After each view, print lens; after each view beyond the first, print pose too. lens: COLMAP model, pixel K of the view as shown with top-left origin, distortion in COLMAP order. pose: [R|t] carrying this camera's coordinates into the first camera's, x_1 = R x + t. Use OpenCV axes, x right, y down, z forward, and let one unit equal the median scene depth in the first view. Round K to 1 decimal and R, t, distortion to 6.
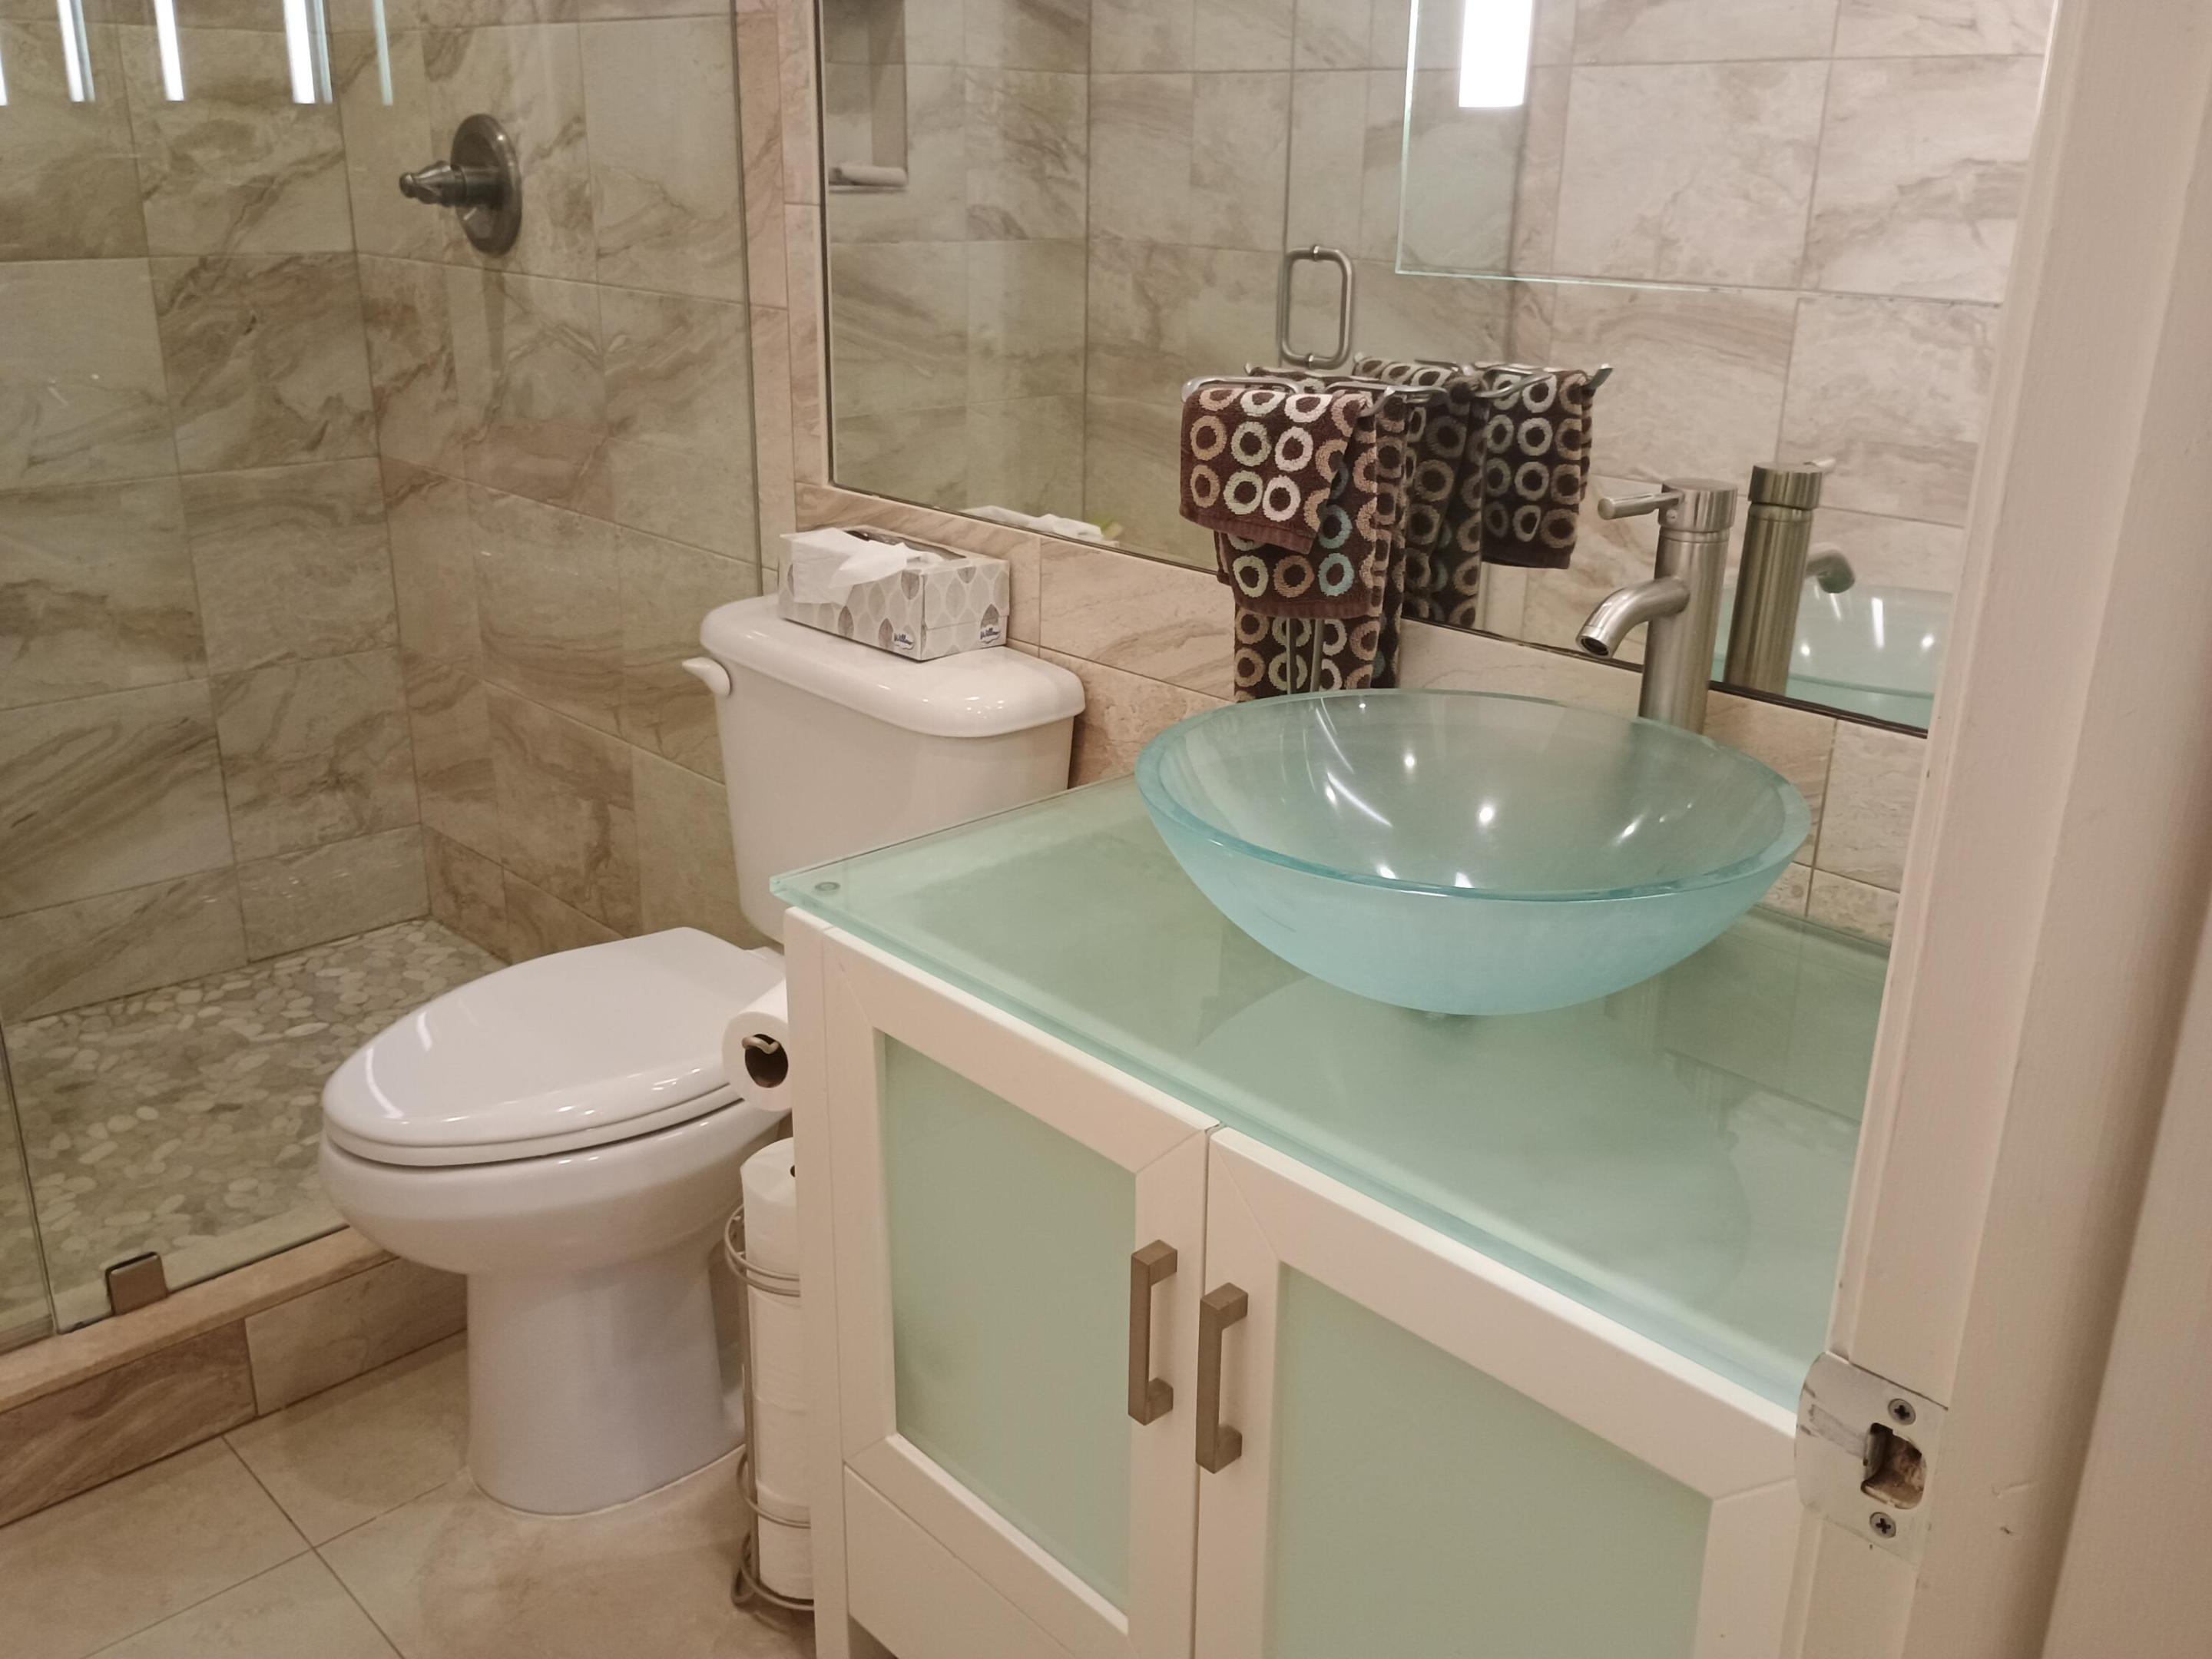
lens RADIAL K [[1905.1, 0, 1099.4], [0, 1905.1, 837.1], [0, 0, 1]] dist [0.060422, -0.072390]
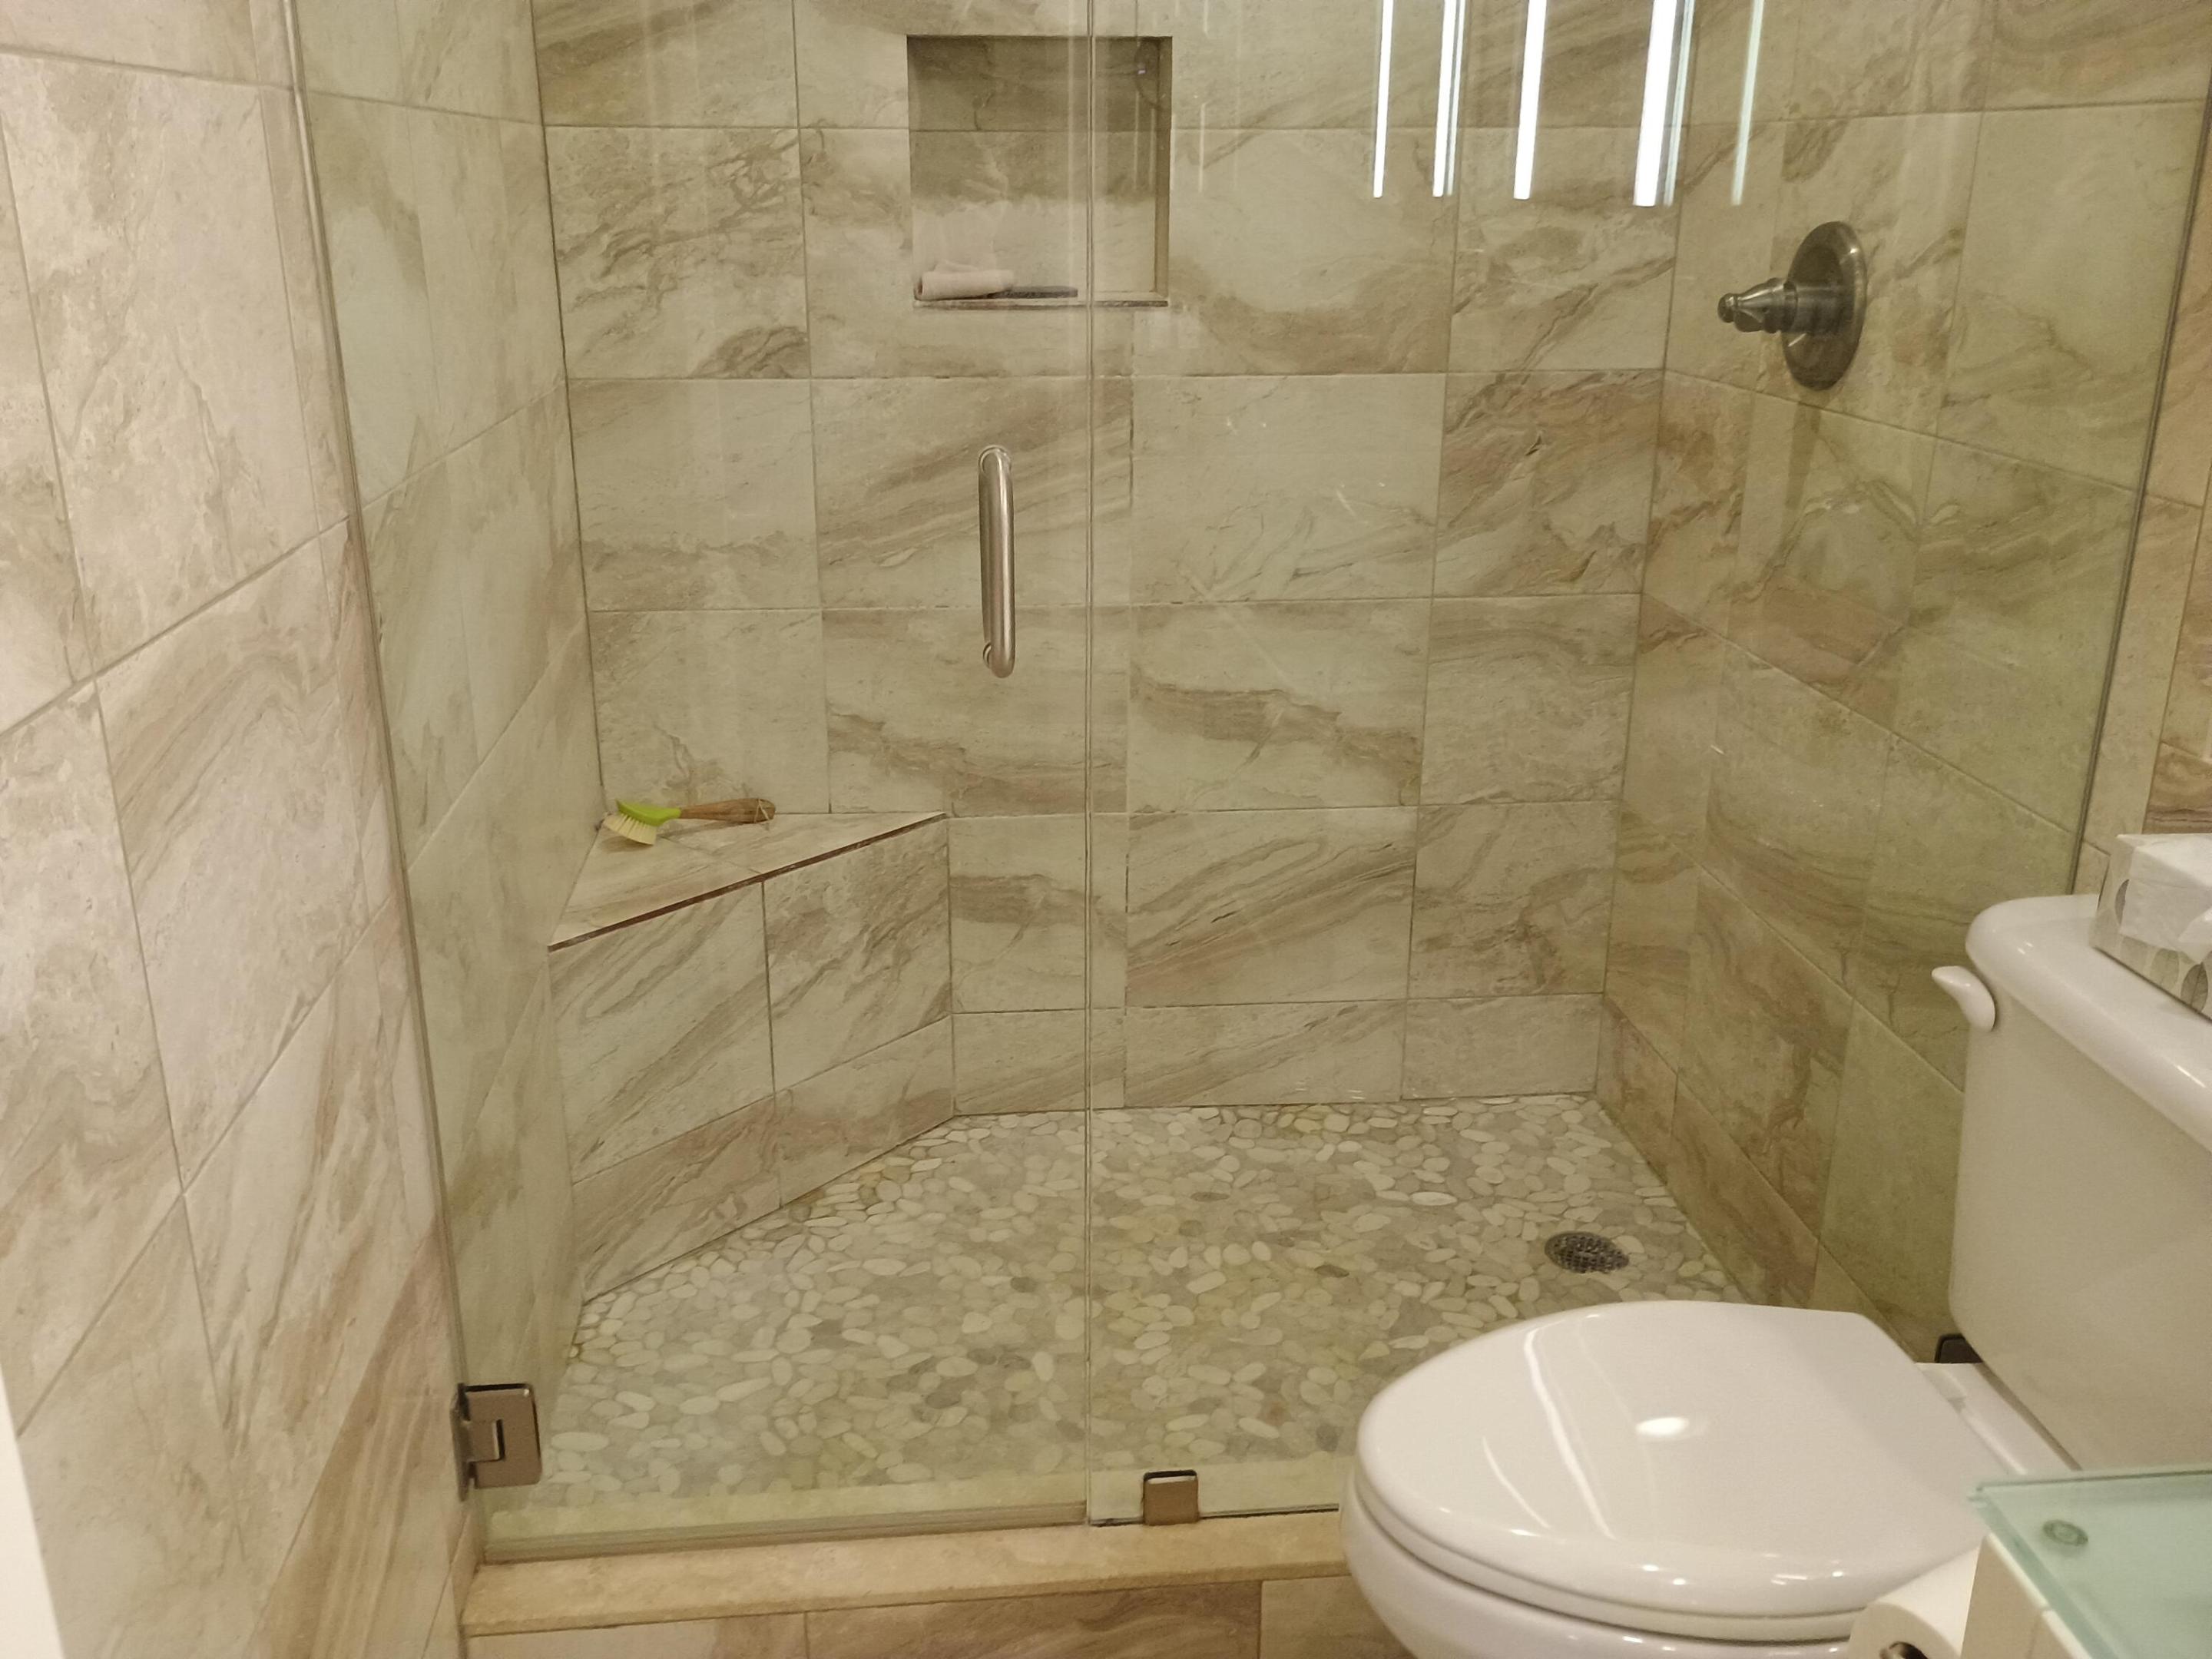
lens RADIAL K [[1905.1, 0, 1098.8], [0, 1905.1, 819.1], [0, 0, 1]] dist [0.060422, -0.072390]
pose [[0.787991, 0.182757, -0.587938, -0.036065], [-0.199538, 0.979193, 0.036943, -0.086571], [0.582456, 0.088205, 0.808062, 0.161371]]
